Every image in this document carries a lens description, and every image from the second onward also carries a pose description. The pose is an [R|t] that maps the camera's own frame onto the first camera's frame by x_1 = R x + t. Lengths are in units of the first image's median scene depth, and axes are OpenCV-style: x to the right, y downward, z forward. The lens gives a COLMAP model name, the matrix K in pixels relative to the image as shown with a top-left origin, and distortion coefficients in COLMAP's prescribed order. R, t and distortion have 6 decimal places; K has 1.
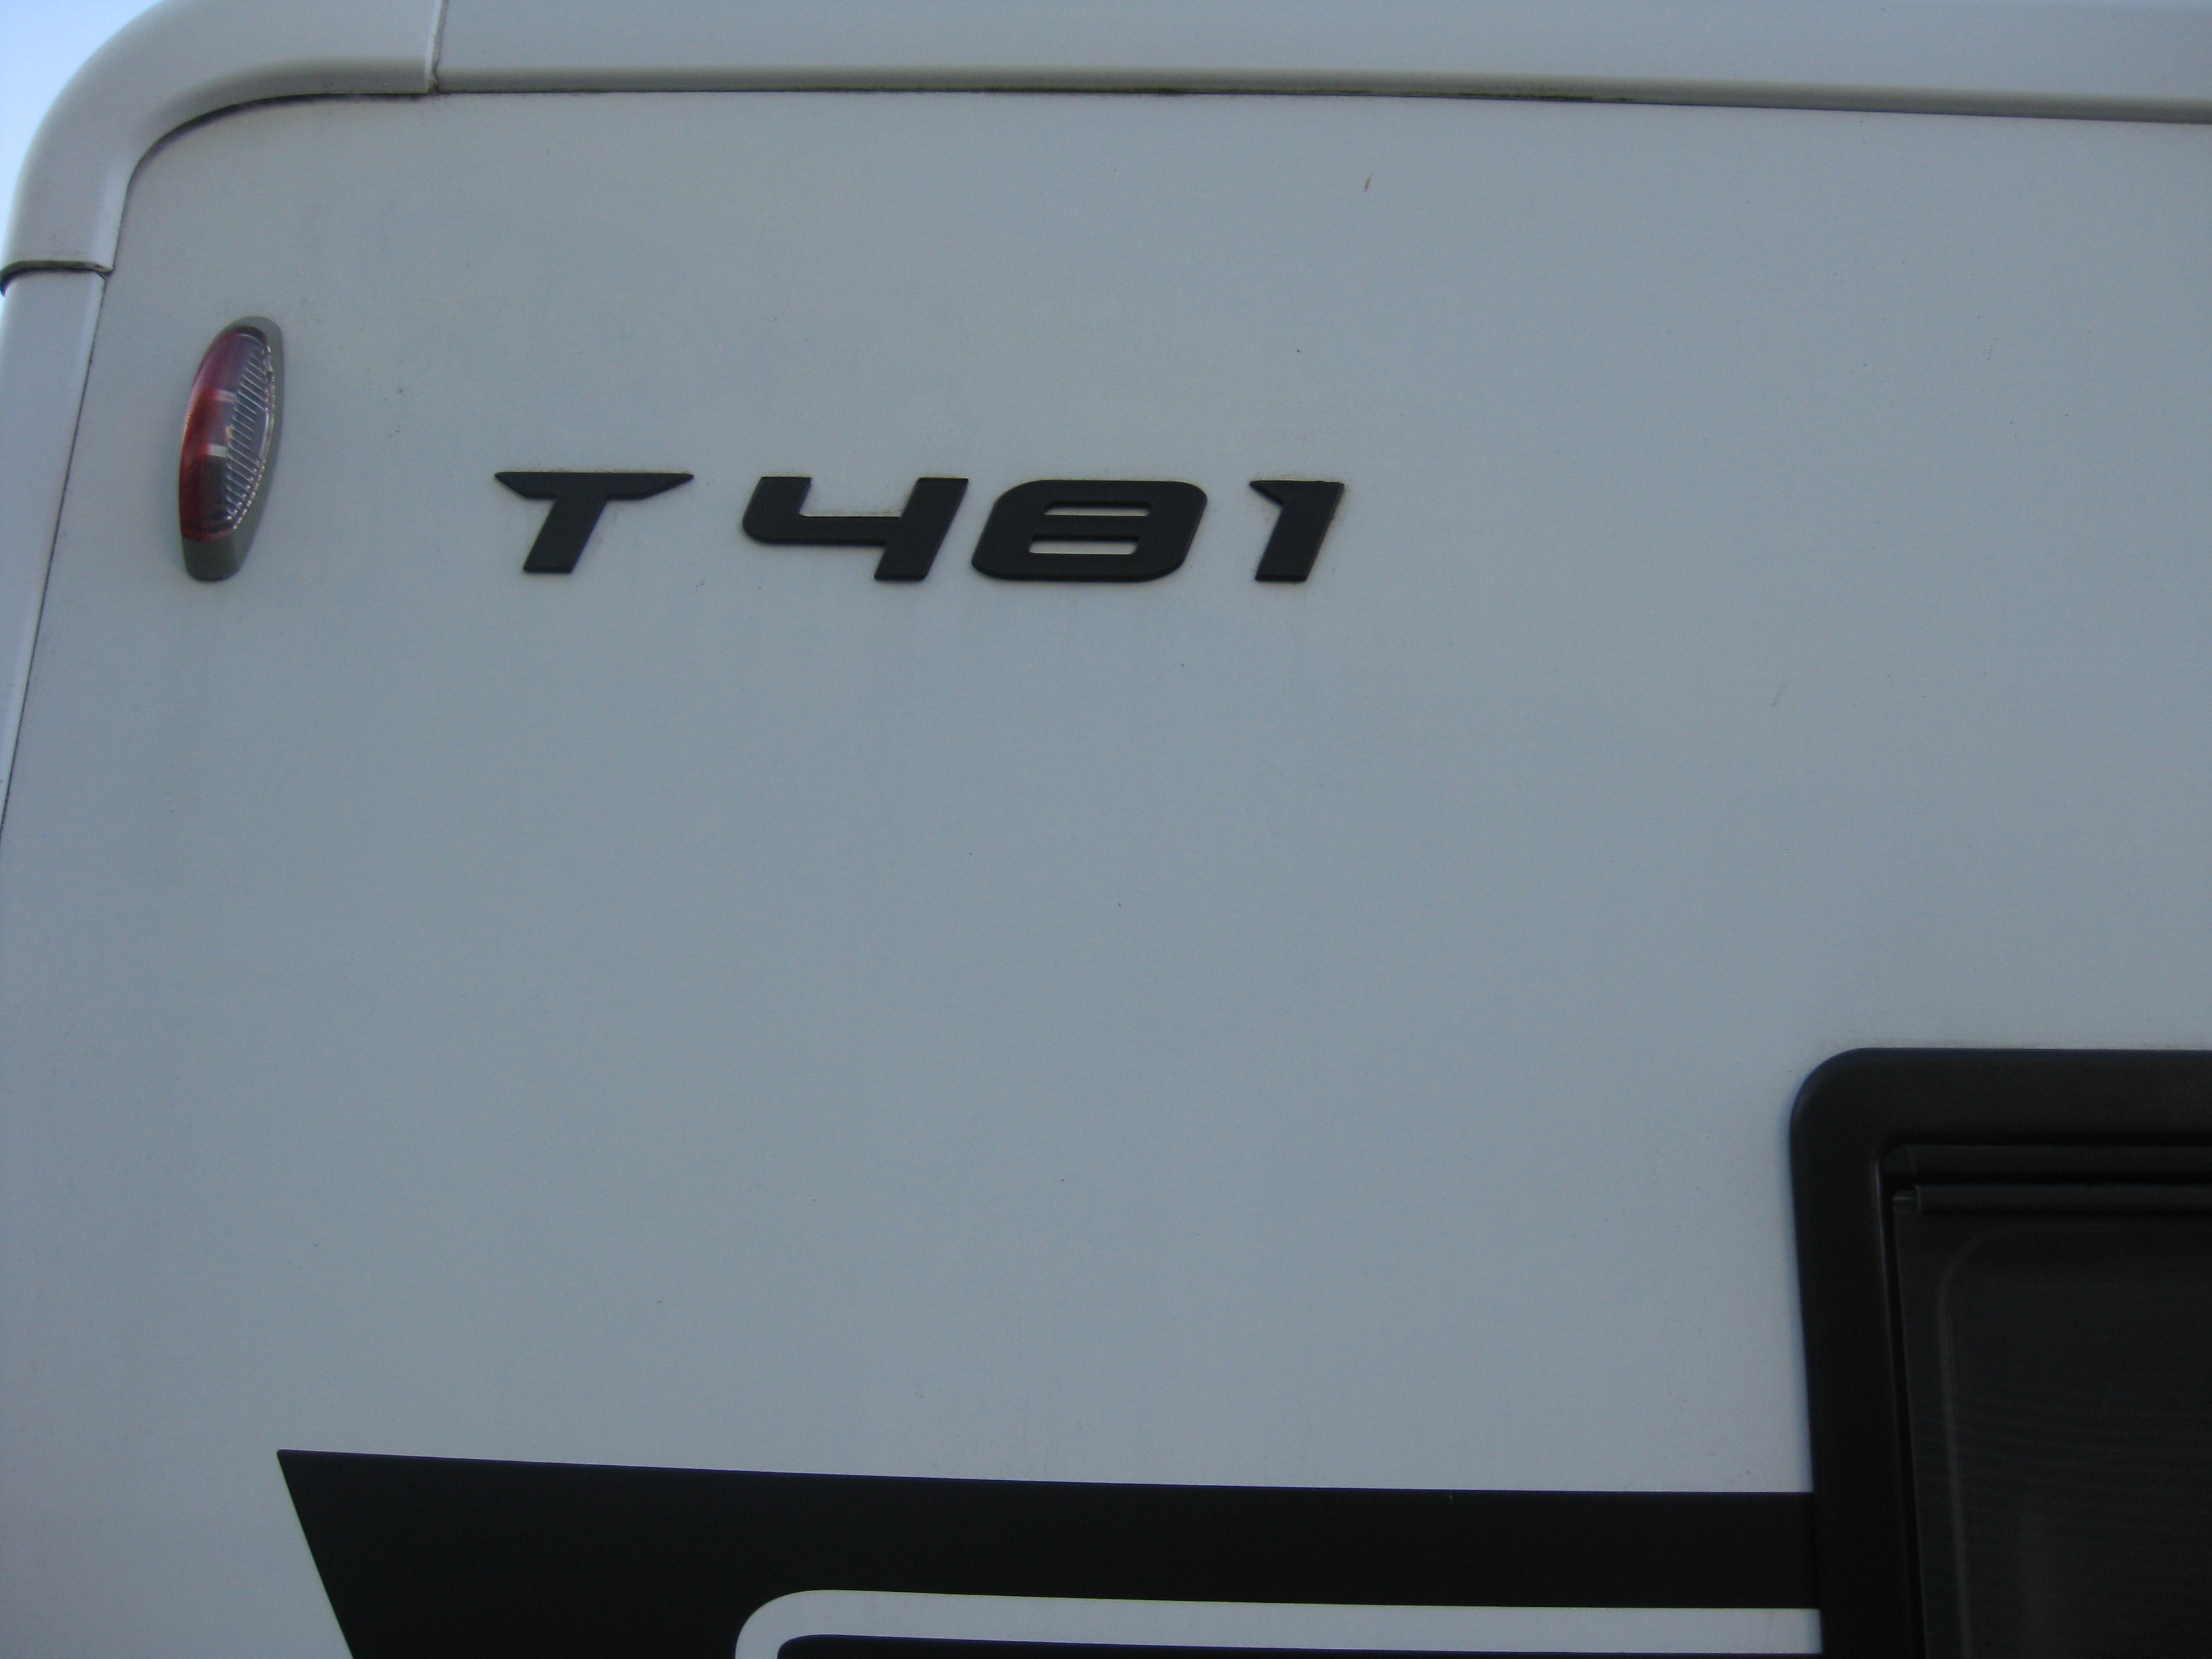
lens RADIAL K [[2420.3, 0, 1106.0], [0, 2420.3, 829.5], [0, 0, 1]] dist [-0.156438, 0.100532]
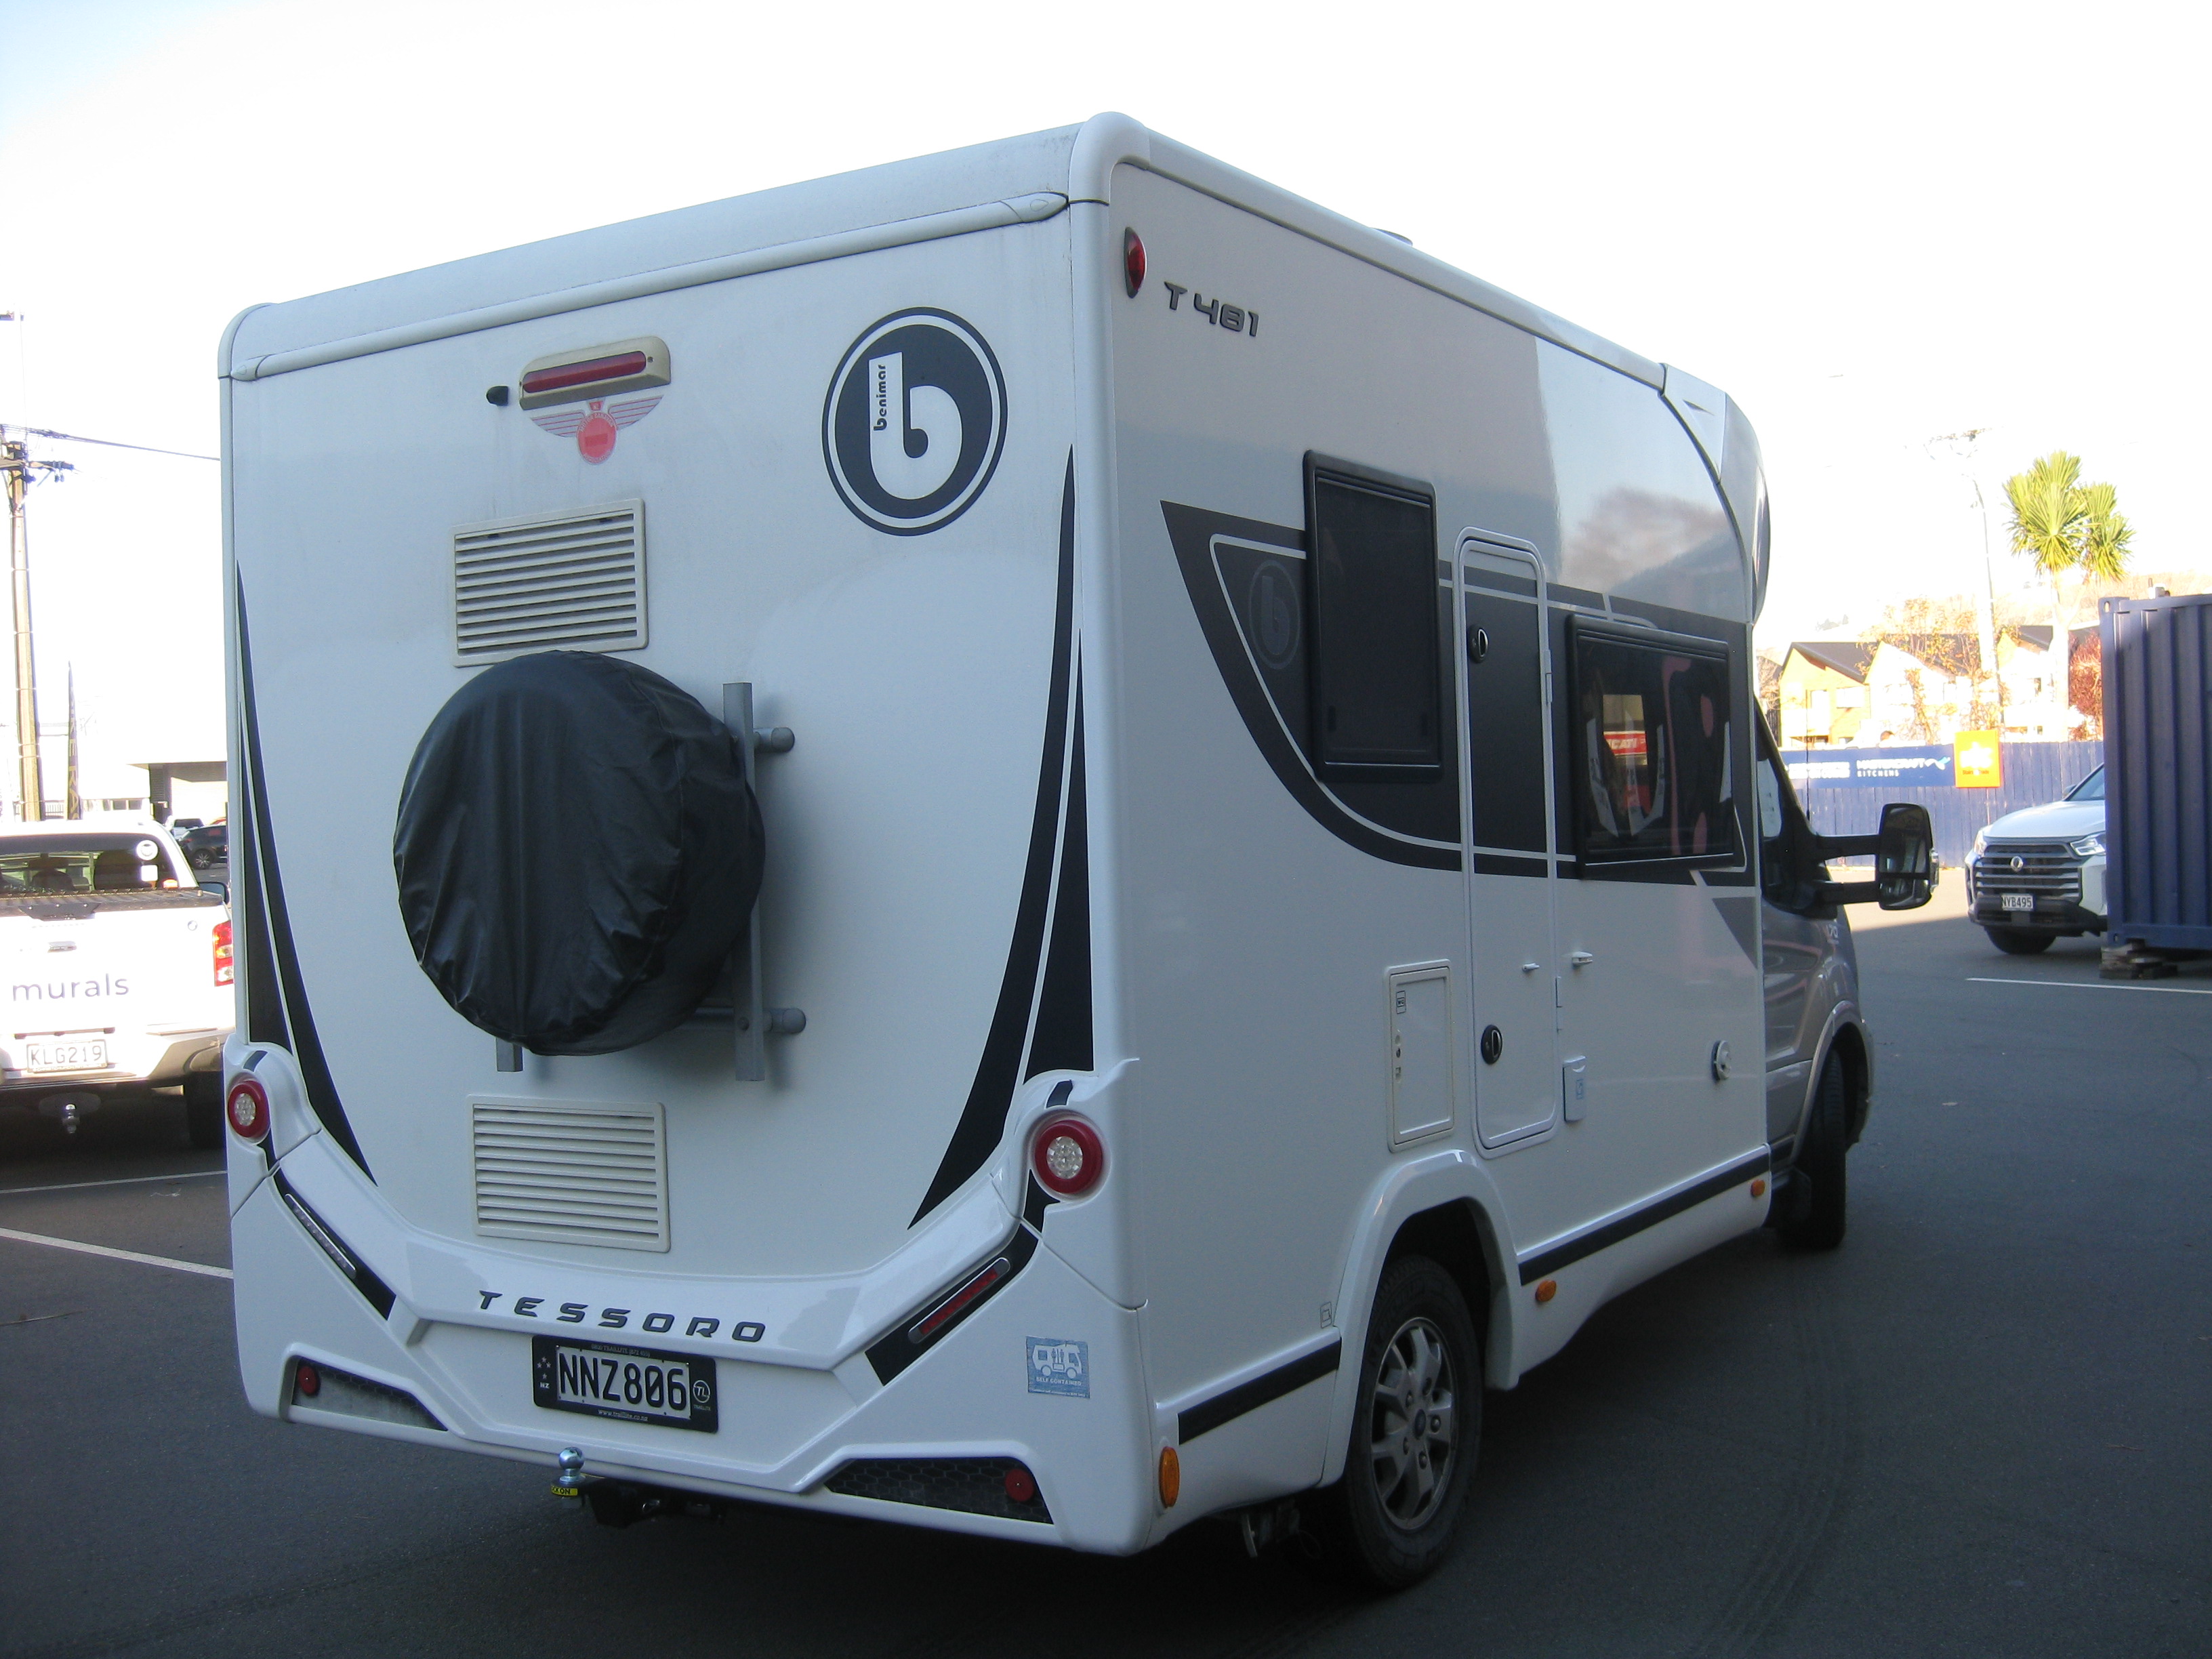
lens RADIAL K [[2420.3, 0, 1106.0], [0, 2420.3, 829.5], [0, 0, 1]] dist [-0.156438, 0.100532]
pose [[0.508881, -0.039048, 0.859951, -4.132202], [-0.266381, 0.942796, 0.200442, -0.058258], [-0.818585, -0.331075, 0.469370, -1.292892]]
